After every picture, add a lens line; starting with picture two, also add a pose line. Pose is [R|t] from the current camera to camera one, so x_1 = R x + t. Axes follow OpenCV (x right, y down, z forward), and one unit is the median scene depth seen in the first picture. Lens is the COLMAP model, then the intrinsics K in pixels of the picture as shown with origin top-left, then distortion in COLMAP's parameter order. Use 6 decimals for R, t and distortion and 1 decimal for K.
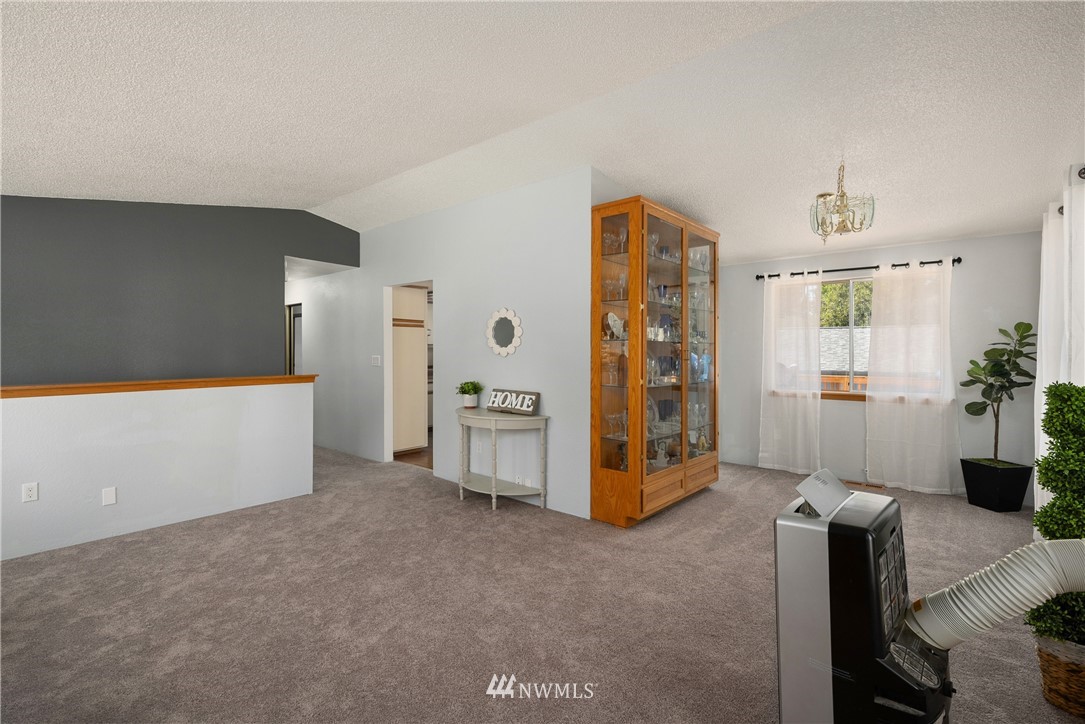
lens RADIAL K [[498.8, 0, 534.3], [0, 498.8, 353.1], [0, 0, 1]] dist [0.003250, 0.000141]
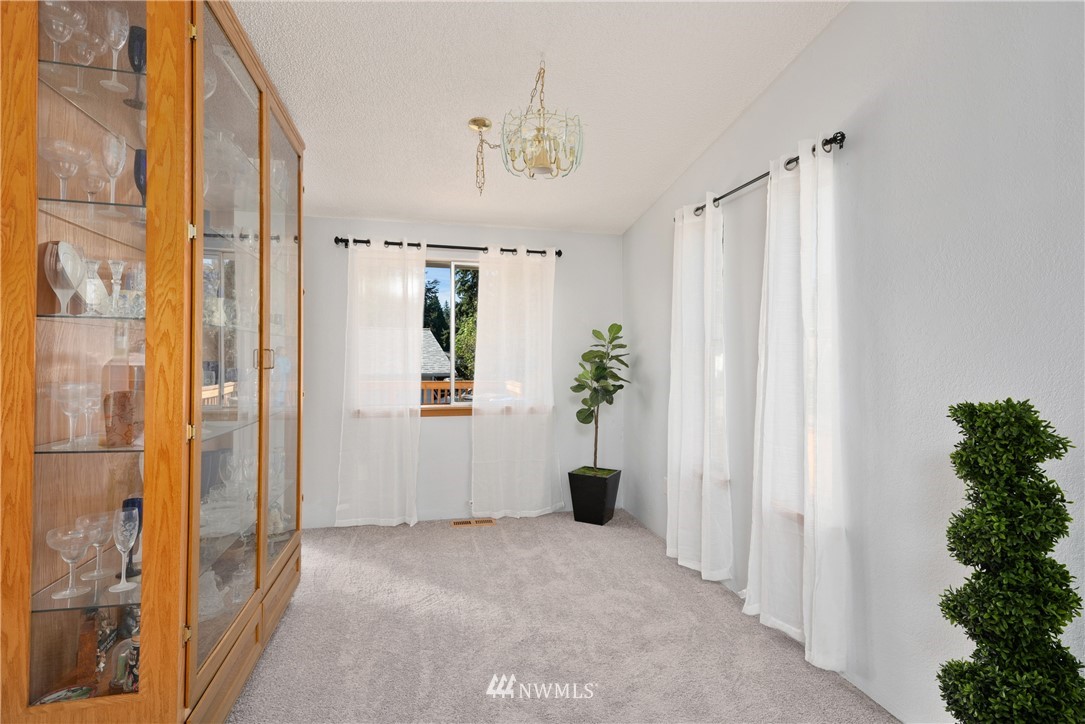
lens RADIAL K [[539.6, 0, 540.4], [0, 539.6, 350.9], [0, 0, 1]] dist [0.014209, -0.001738]
pose [[0.589321, 0.006461, 0.807873, 0.035664], [-0.001460, 0.999975, -0.006932, -0.001020], [-0.807898, 0.002905, 0.589315, 0.465800]]
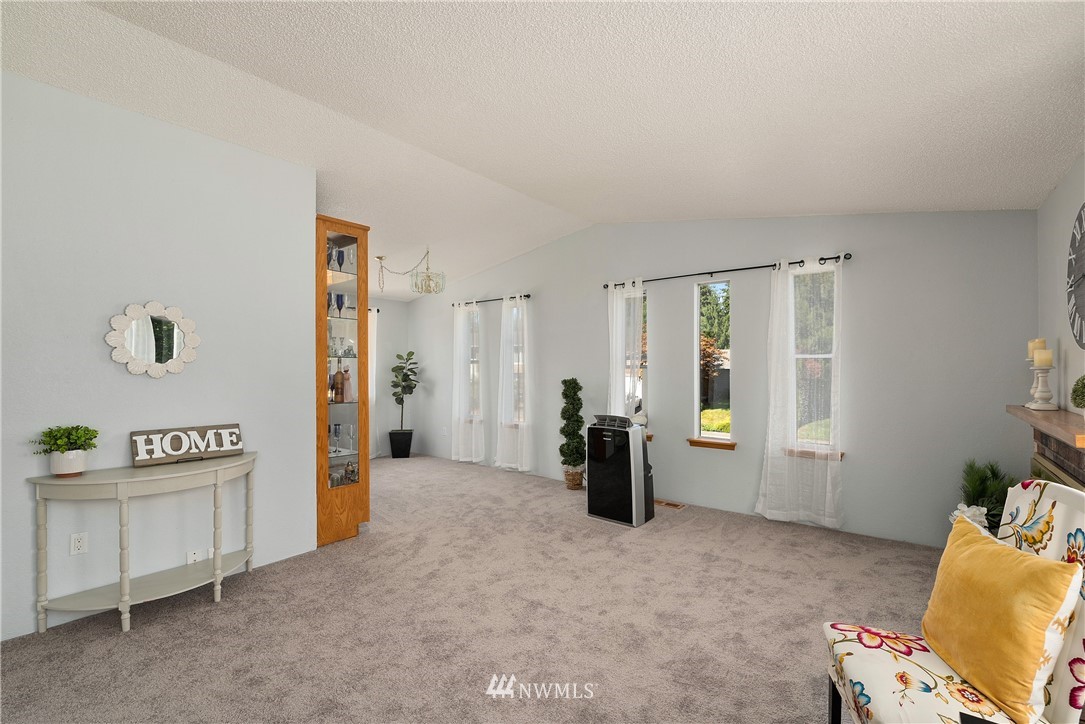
lens RADIAL K [[468.5, 0, 542.2], [0, 468.5, 367.0], [0, 0, 1]] dist [0.000271, -0.009872]
pose [[-0.038563, -0.002515, 0.999253, -0.703228], [0.005607, 0.999981, 0.002733, -0.006257], [-0.999240, 0.005709, -0.038548, 0.552212]]
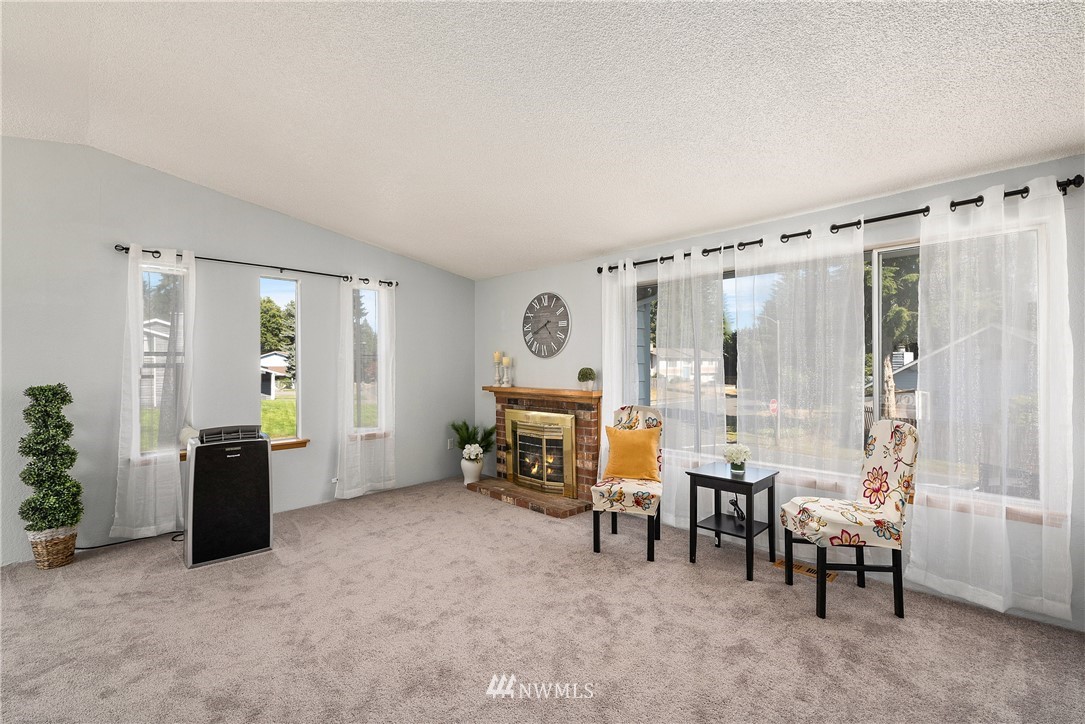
lens RADIAL K [[476.5, 0, 541.3], [0, 476.5, 383.1], [0, 0, 1]] dist [-0.000485, -0.000107]
pose [[-0.996990, -0.002115, 0.077497, -0.330592], [0.000765, 0.999311, 0.037108, -0.003024], [-0.077523, 0.037055, -0.996302, 1.083114]]
